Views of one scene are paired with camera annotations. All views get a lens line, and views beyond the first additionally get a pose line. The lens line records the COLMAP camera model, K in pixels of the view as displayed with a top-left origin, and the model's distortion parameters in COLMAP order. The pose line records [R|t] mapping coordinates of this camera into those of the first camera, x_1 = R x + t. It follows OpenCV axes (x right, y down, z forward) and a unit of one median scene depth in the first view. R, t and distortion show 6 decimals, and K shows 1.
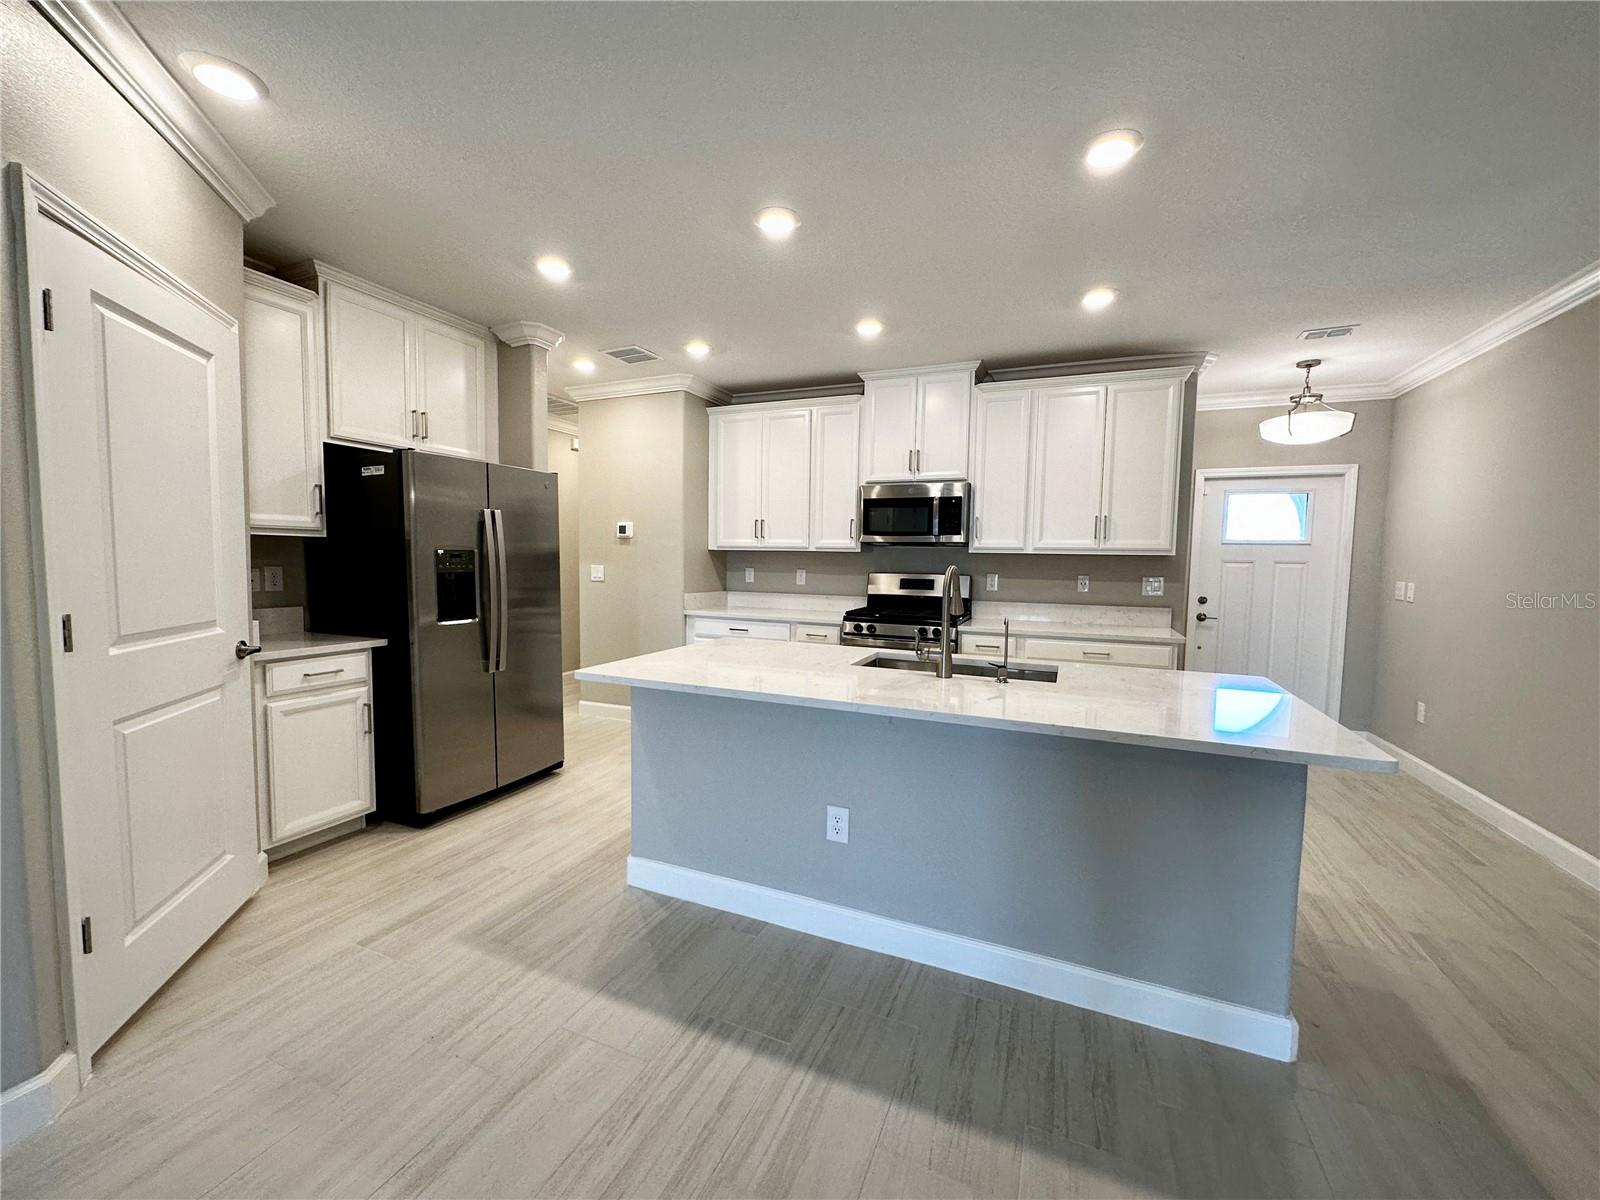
lens RADIAL K [[638.5, 0, 796.9], [0, 638.5, 601.9], [0, 0, 1]] dist [-0.000422, -0.000464]
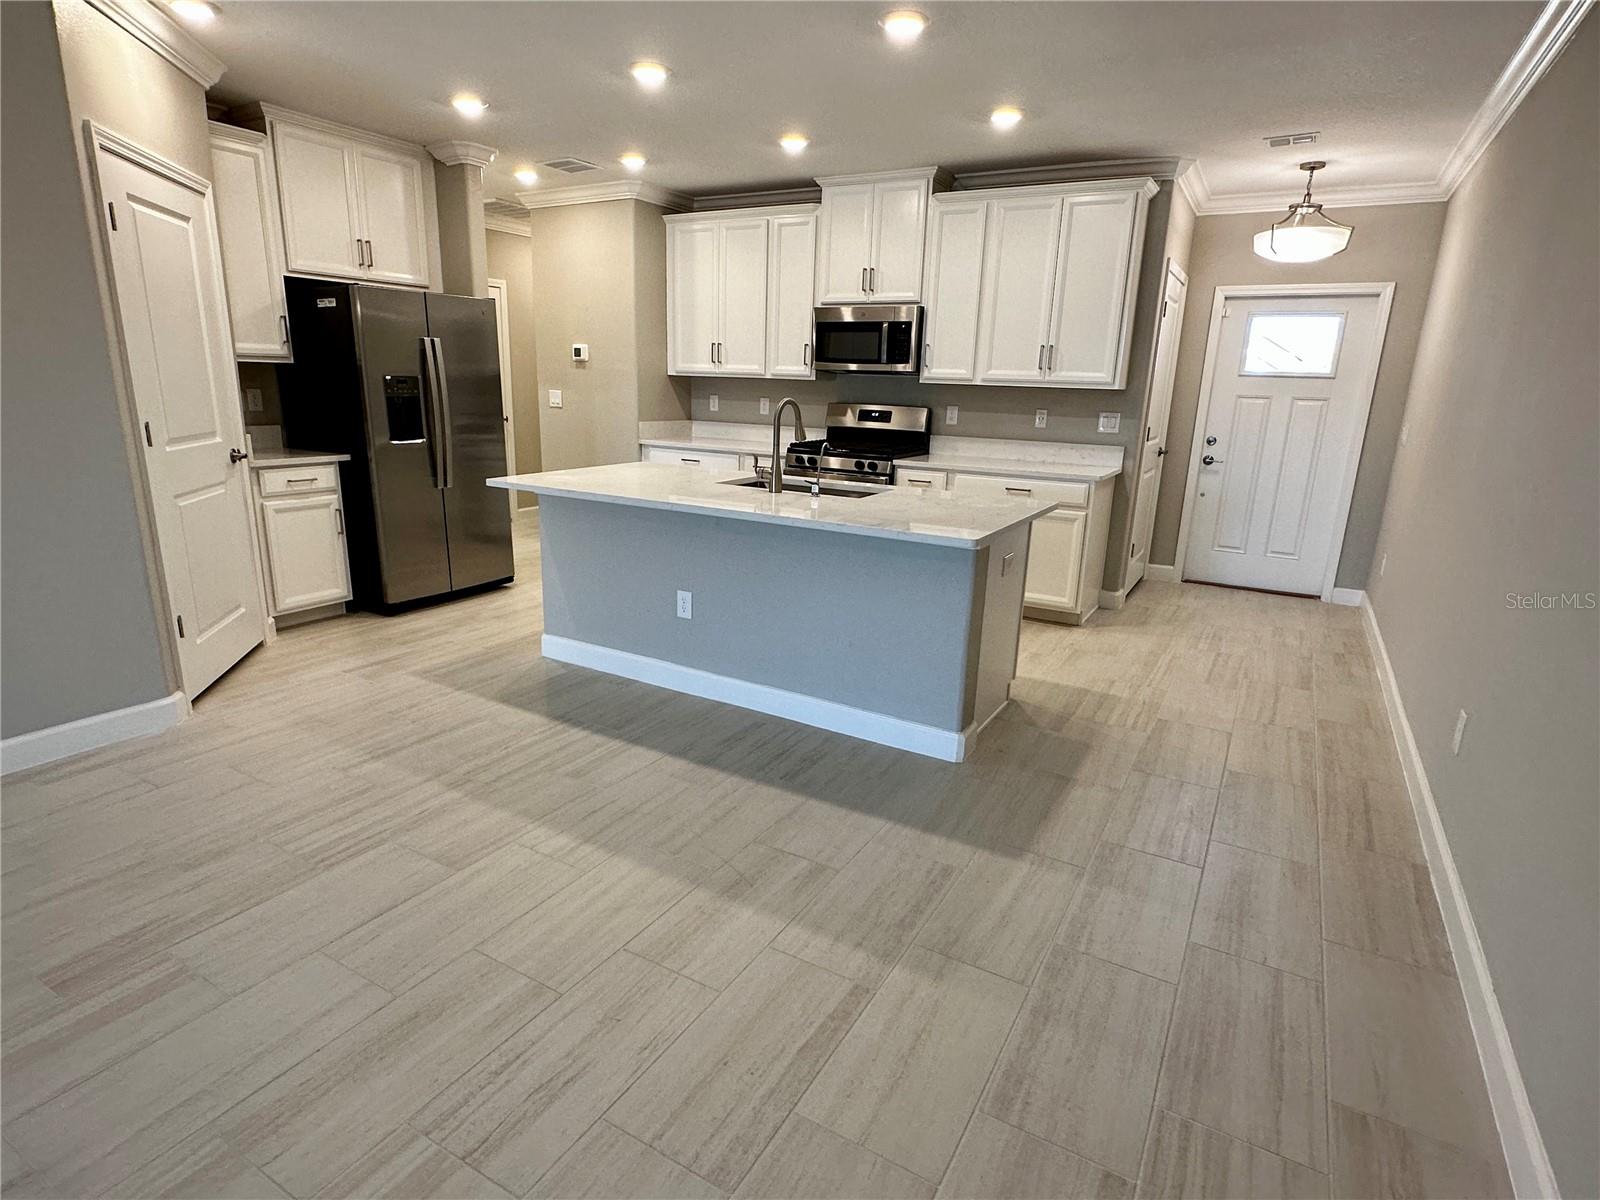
lens RADIAL K [[852.3, 0, 787.4], [0, 852.3, 608.4], [0, 0, 1]] dist [-0.000581, 0.001056]
pose [[0.992257, 0.044565, -0.115934, 0.265438], [-0.021384, 0.980771, 0.193985, 0.011532], [0.122350, -0.190004, 0.974130, -0.364164]]
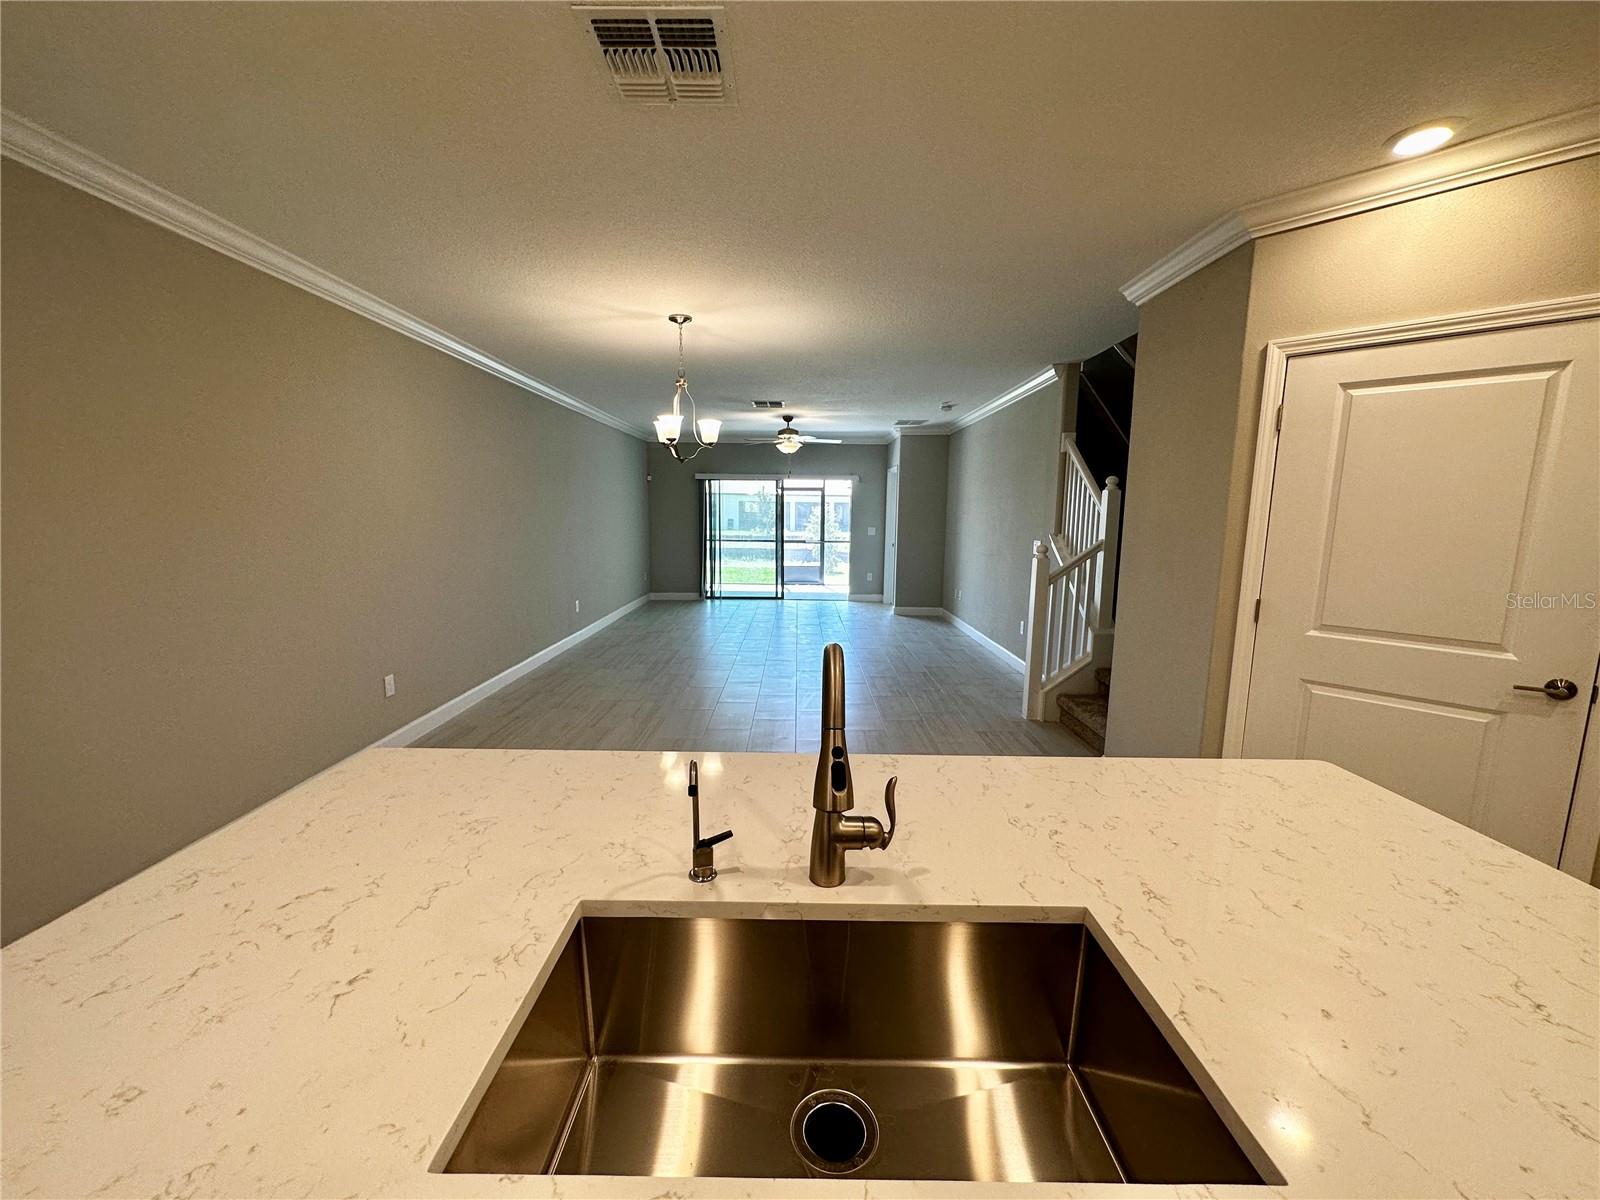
lens RADIAL K [[638.5, 0, 804.8], [0, 638.5, 605.1], [0, 0, 1]] dist [-0.000422, -0.000464]
pose [[-0.913978, 0.030412, -0.404622, 0.246671], [-0.056674, 0.977845, 0.201513, -0.092046], [0.401786, 0.207110, -0.892005, 0.791728]]
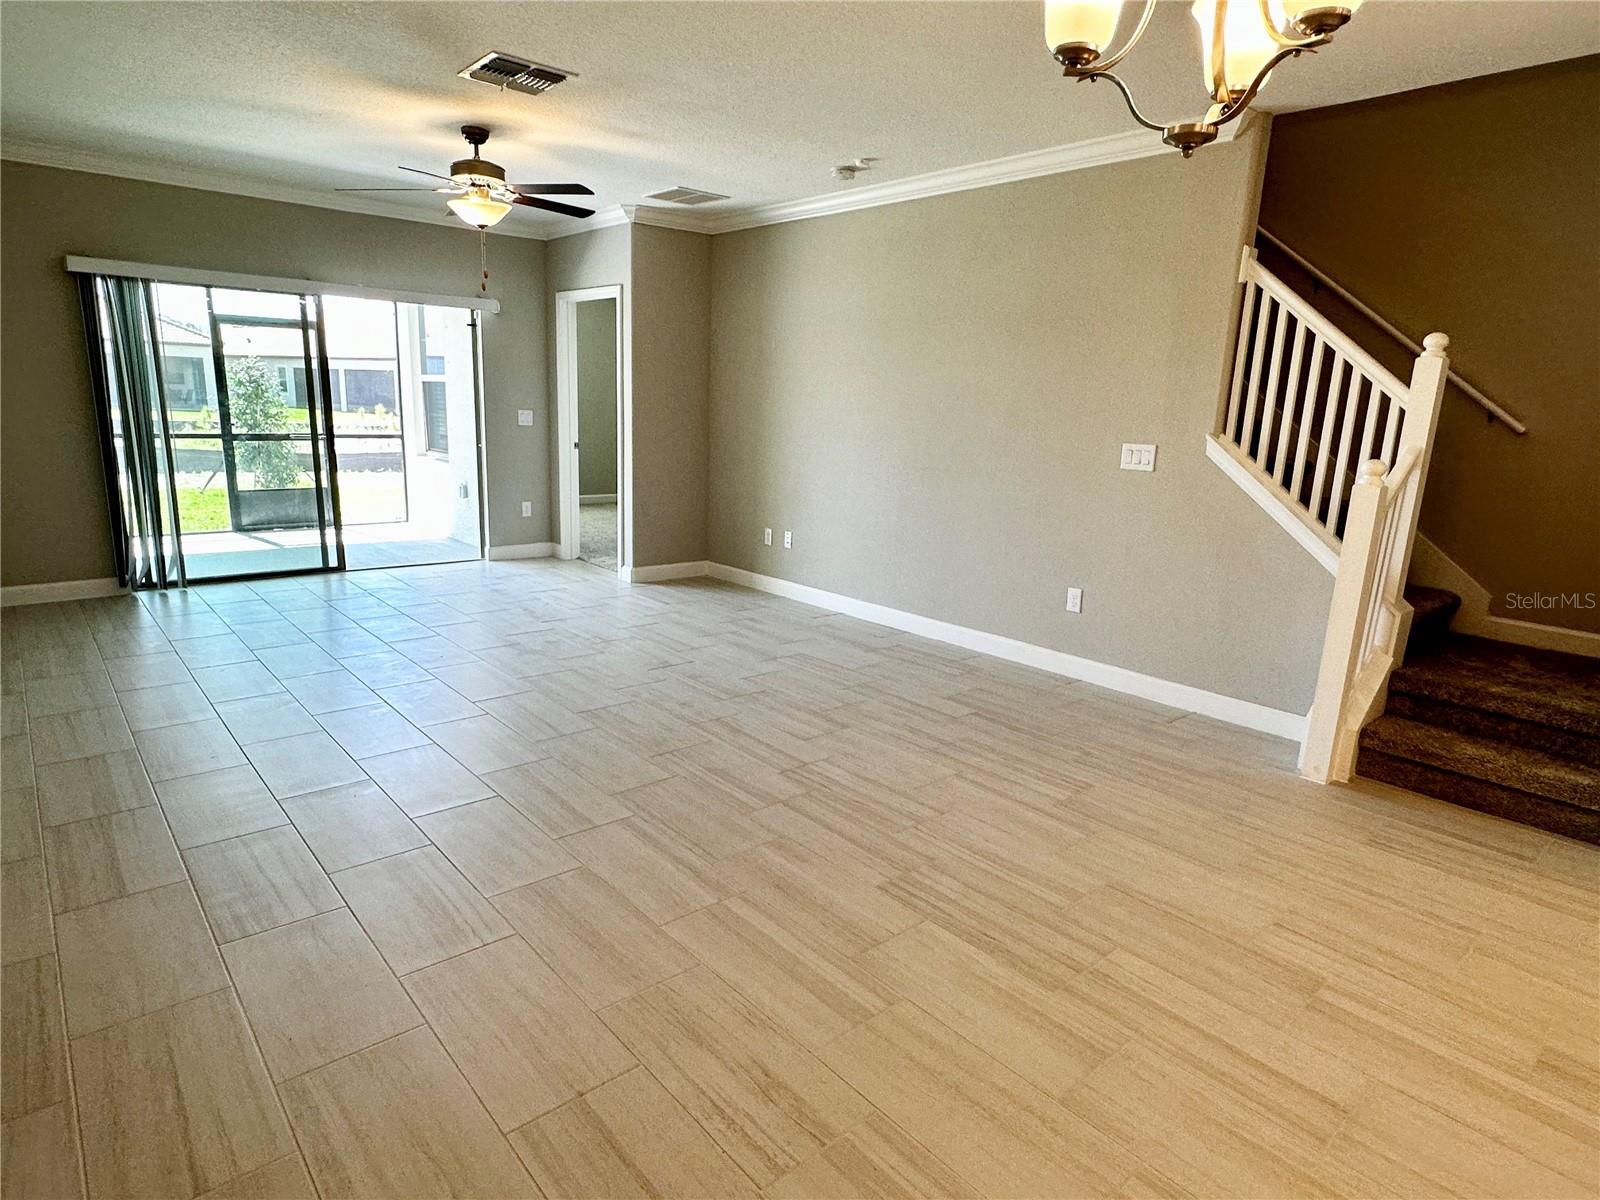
lens RADIAL K [[898.1, 0, 799.1], [0, 898.1, 609.6], [0, 0, 1]] dist [-0.000025, -0.001701]
pose [[-0.427447, 0.172809, -0.887370, 0.394136], [-0.109307, 0.964480, 0.240478, 0.001766], [0.897408, 0.199787, -0.393375, -0.211020]]
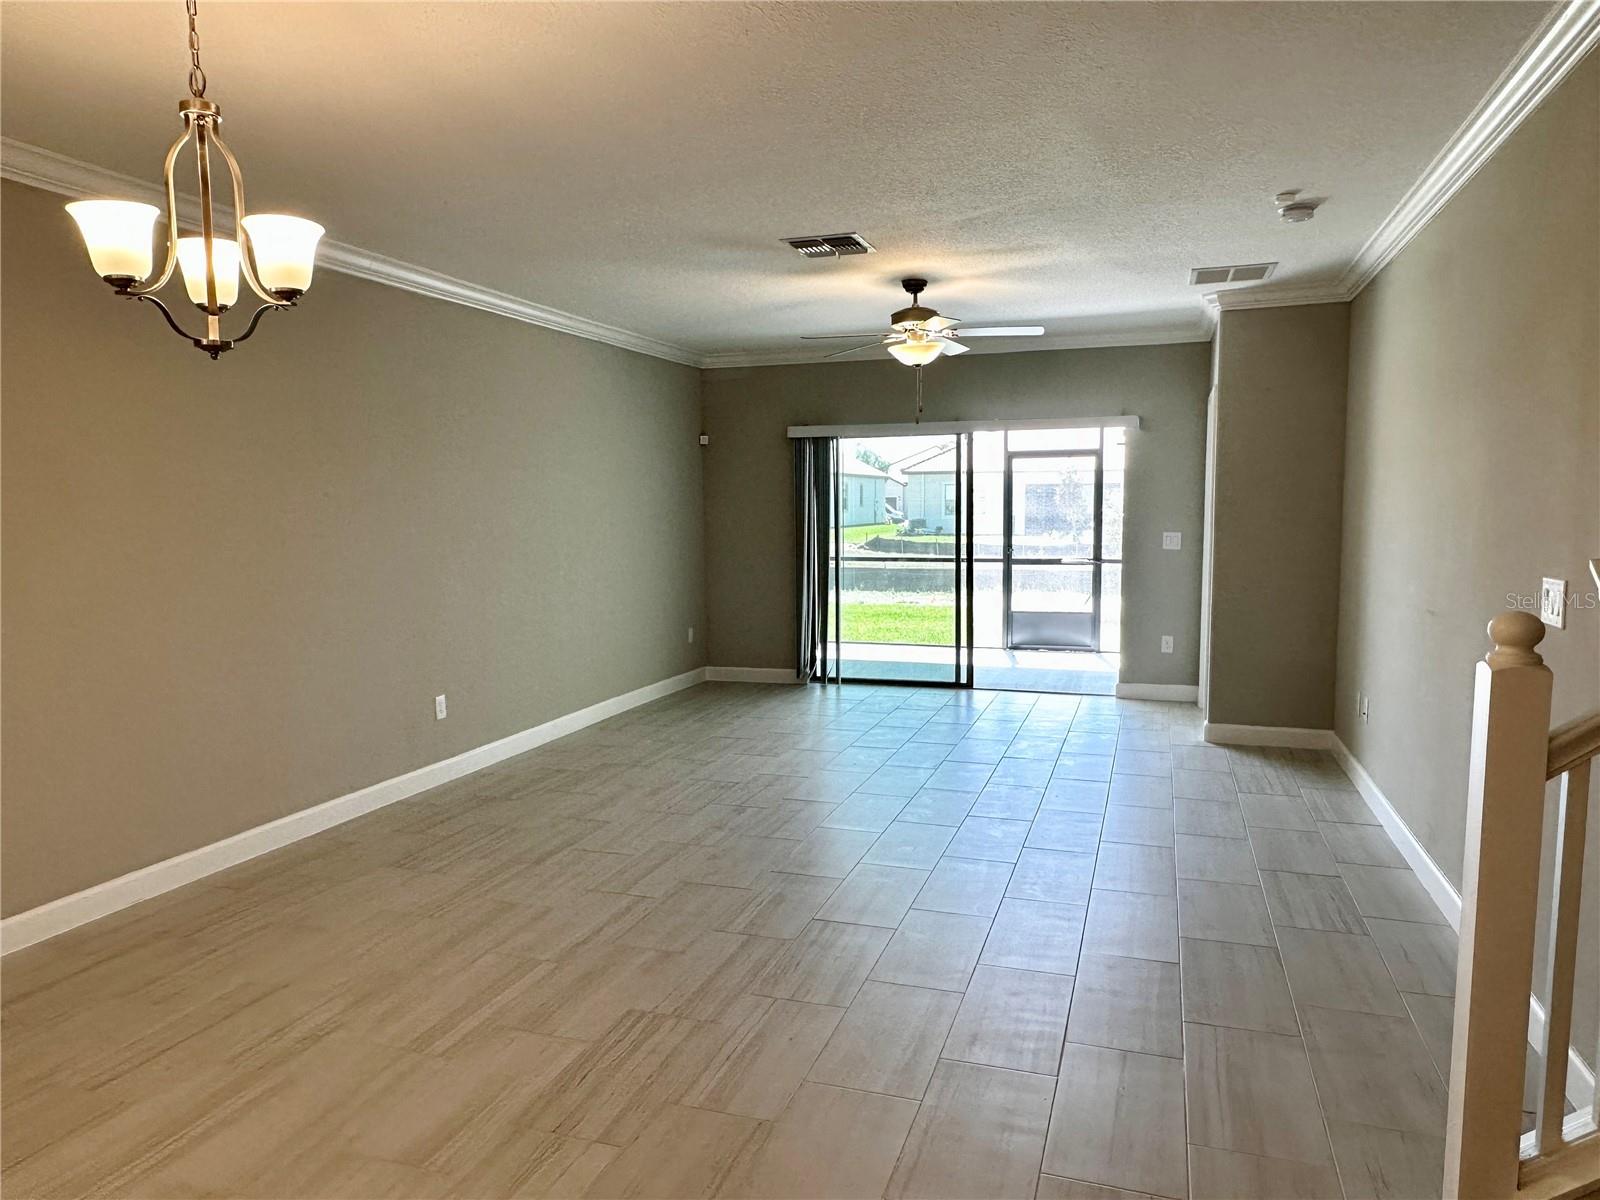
lens RADIAL K [[1077.7, 0, 801.3], [0, 1077.7, 614.0], [0, 0, 1]] dist [-0.001609, -0.007076]
pose [[-0.996198, -0.000849, -0.087115, -0.252597], [-0.015807, 0.985116, 0.171160, -0.066063], [0.085673, 0.171886, -0.981384, 0.358145]]
